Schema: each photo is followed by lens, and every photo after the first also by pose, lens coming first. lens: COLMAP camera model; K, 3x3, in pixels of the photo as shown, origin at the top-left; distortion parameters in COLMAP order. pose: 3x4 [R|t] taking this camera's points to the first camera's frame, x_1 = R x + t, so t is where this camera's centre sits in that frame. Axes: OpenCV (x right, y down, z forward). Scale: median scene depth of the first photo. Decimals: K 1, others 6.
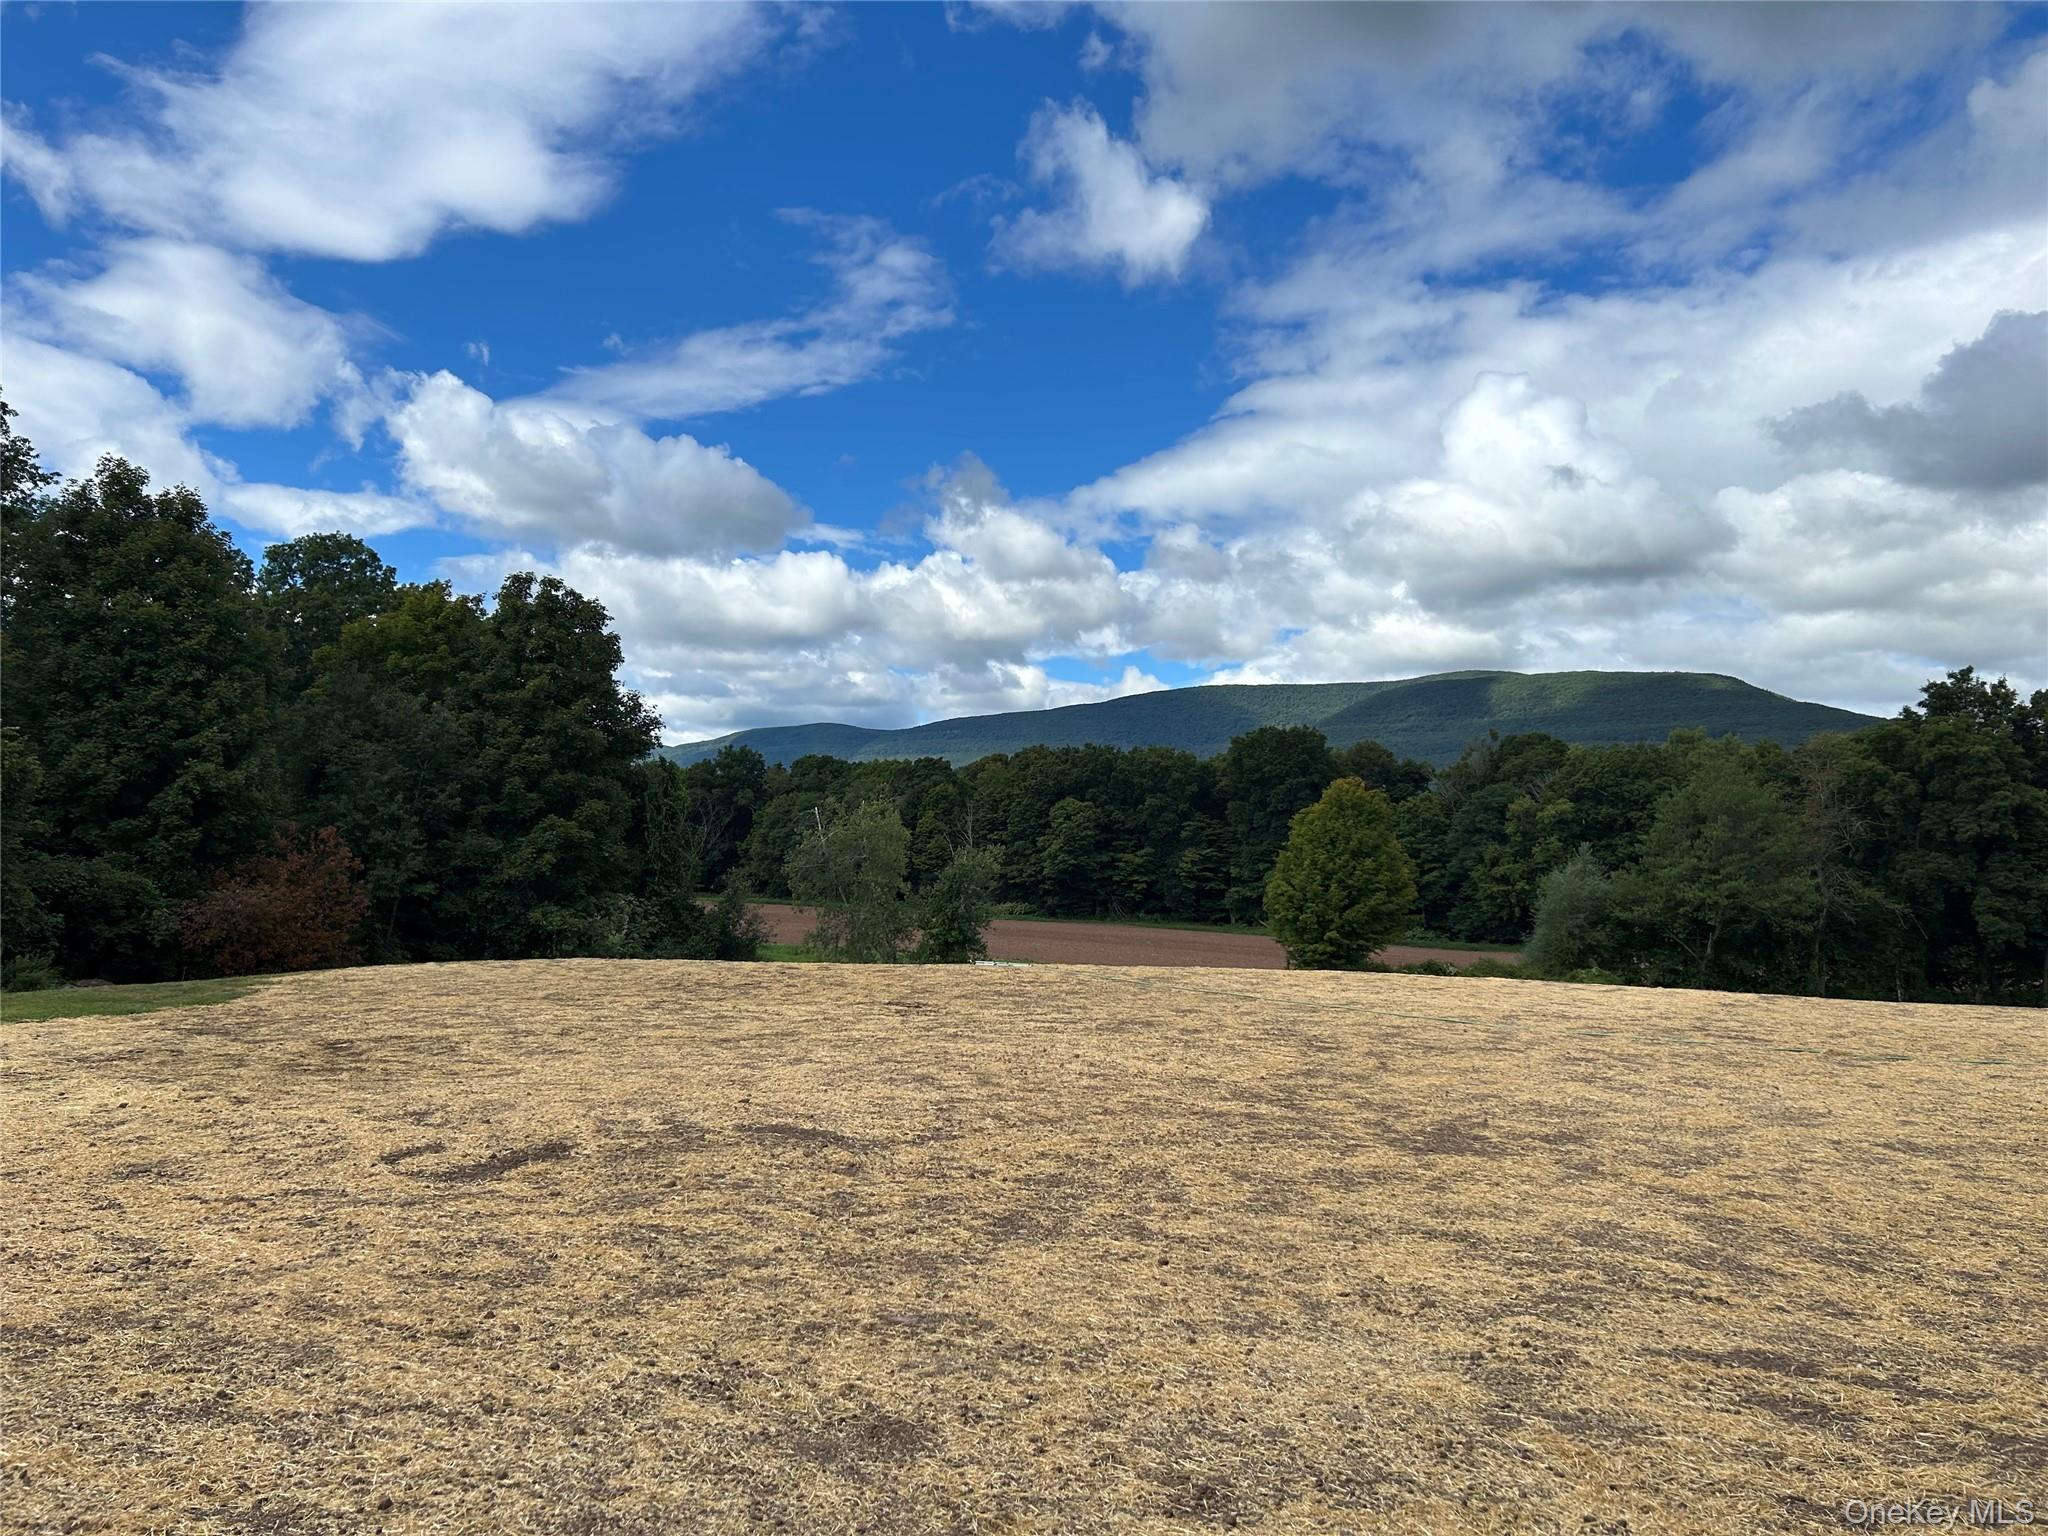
lens RADIAL K [[1547.8, 0, 1007.7], [0, 1547.8, 776.9], [0, 0, 1]] dist [0.065338, -0.076367]
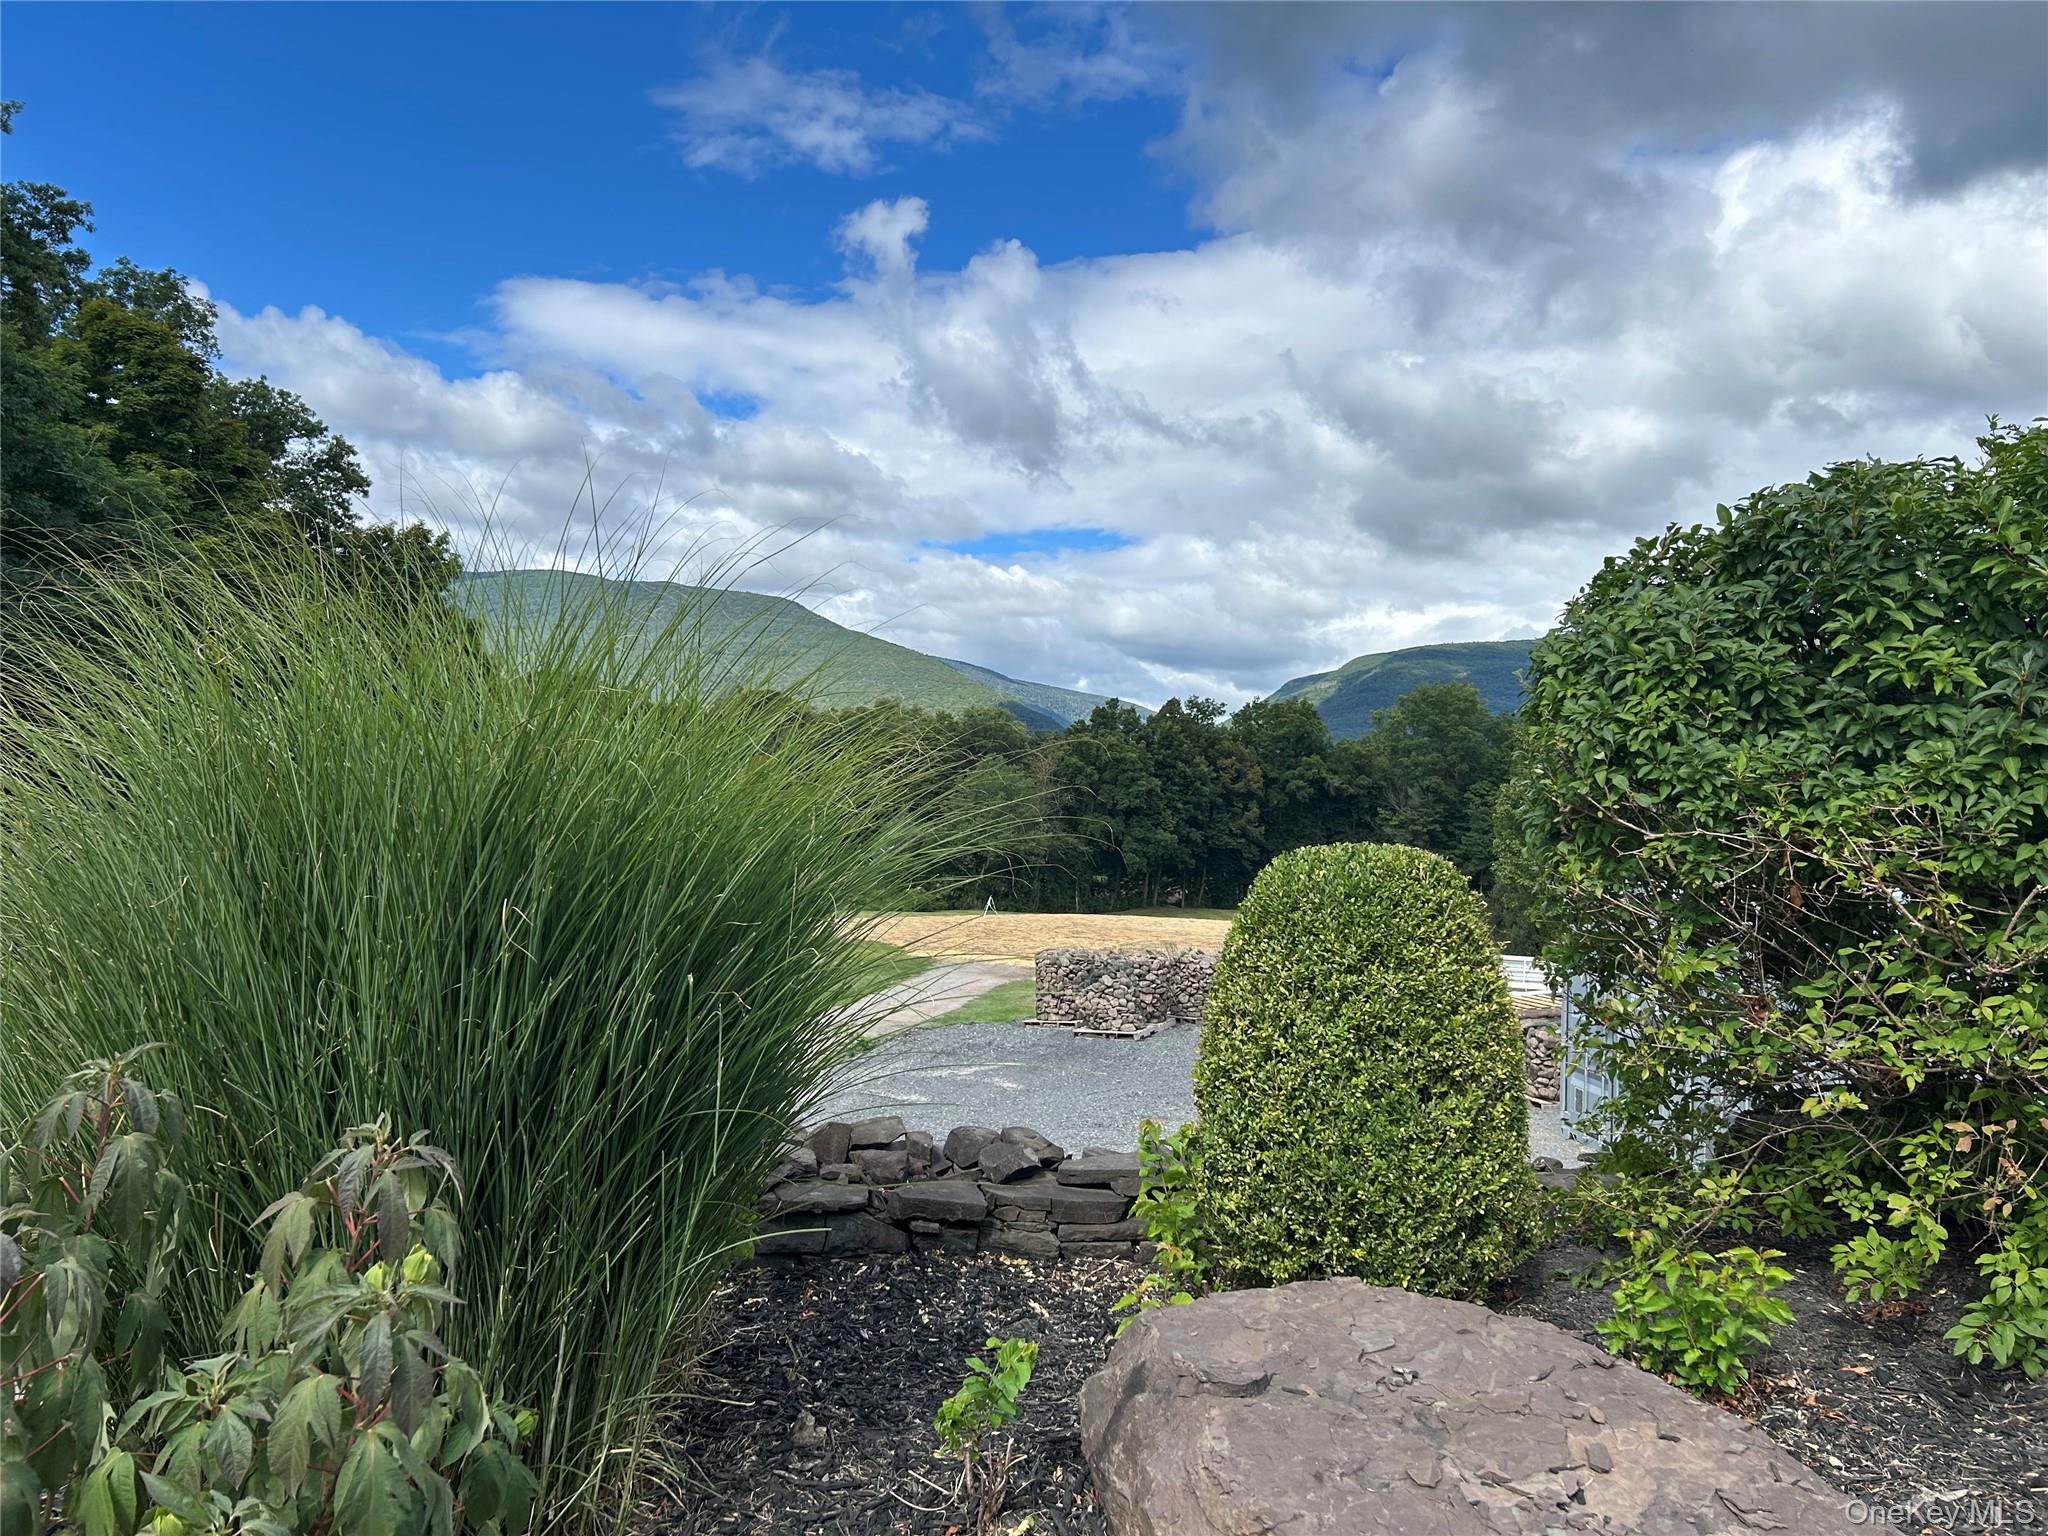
lens RADIAL K [[1547.8, 0, 980.0], [0, 1547.8, 823.0], [0, 0, 1]] dist [0.065338, -0.076367]
pose [[0.843183, 0.008210, 0.537564, -0.371660], [-0.059818, 0.995108, 0.078628, -0.060789], [-0.534289, -0.098454, 0.839549, -0.280741]]
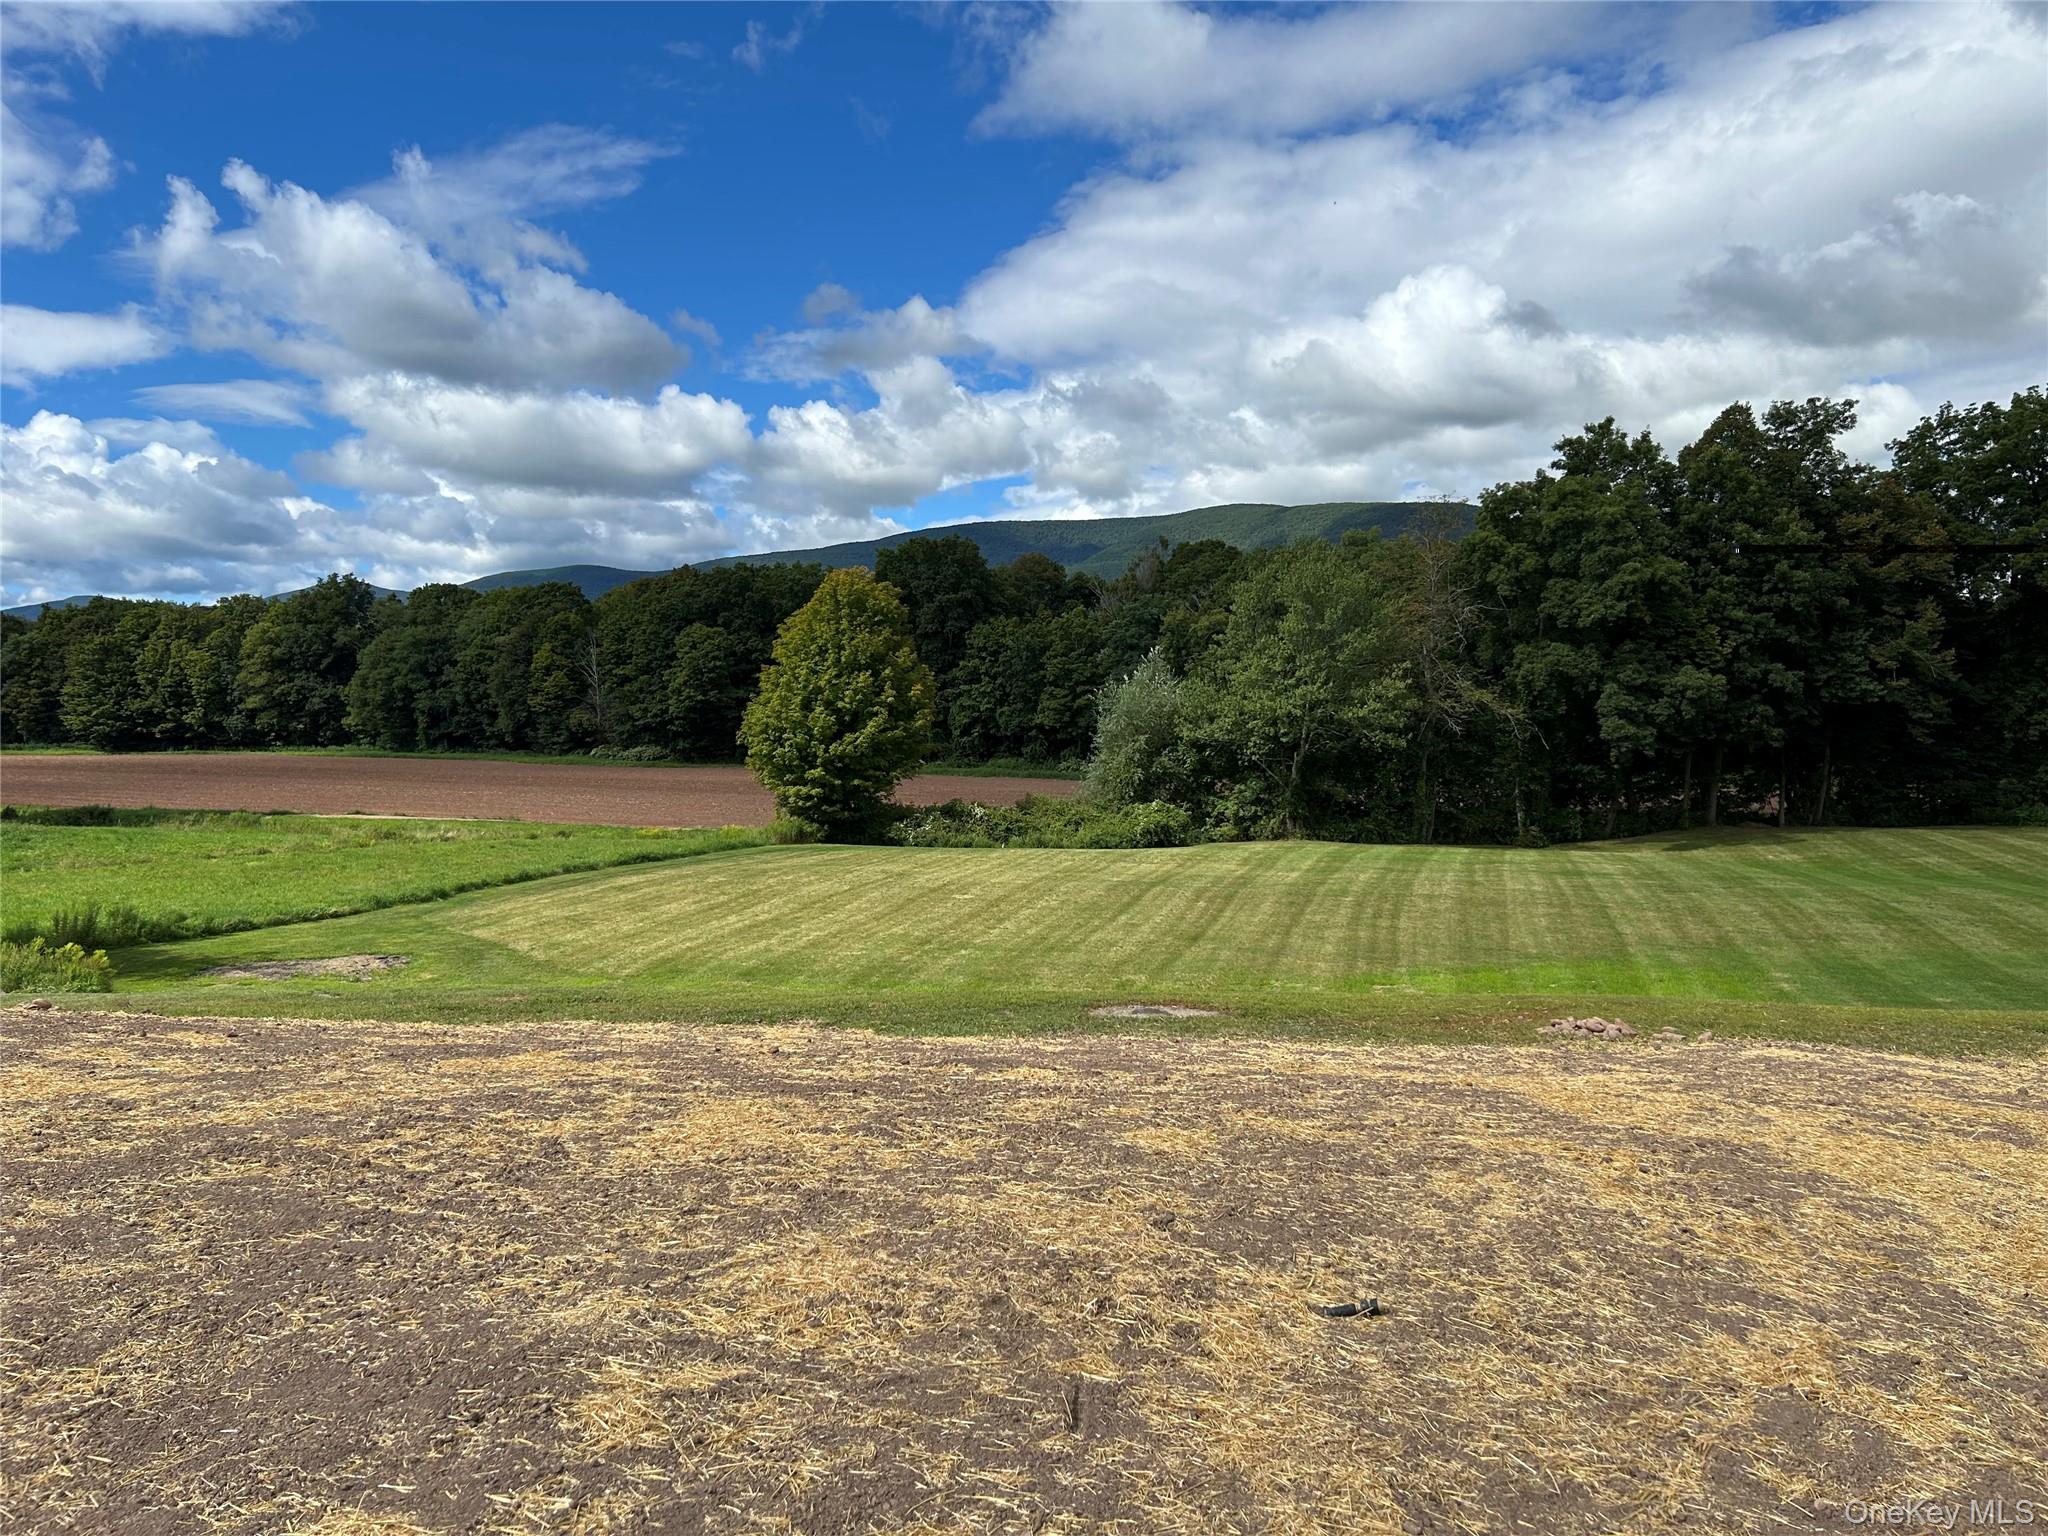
lens RADIAL K [[1547.8, 0, 1029.2], [0, 1547.8, 785.3], [0, 0, 1]] dist [0.065338, -0.076367]
pose [[0.987263, -0.038075, 0.154471, 0.187149], [0.021091, 0.993693, 0.110137, 0.025444], [-0.157690, -0.105476, 0.981839, 0.235638]]
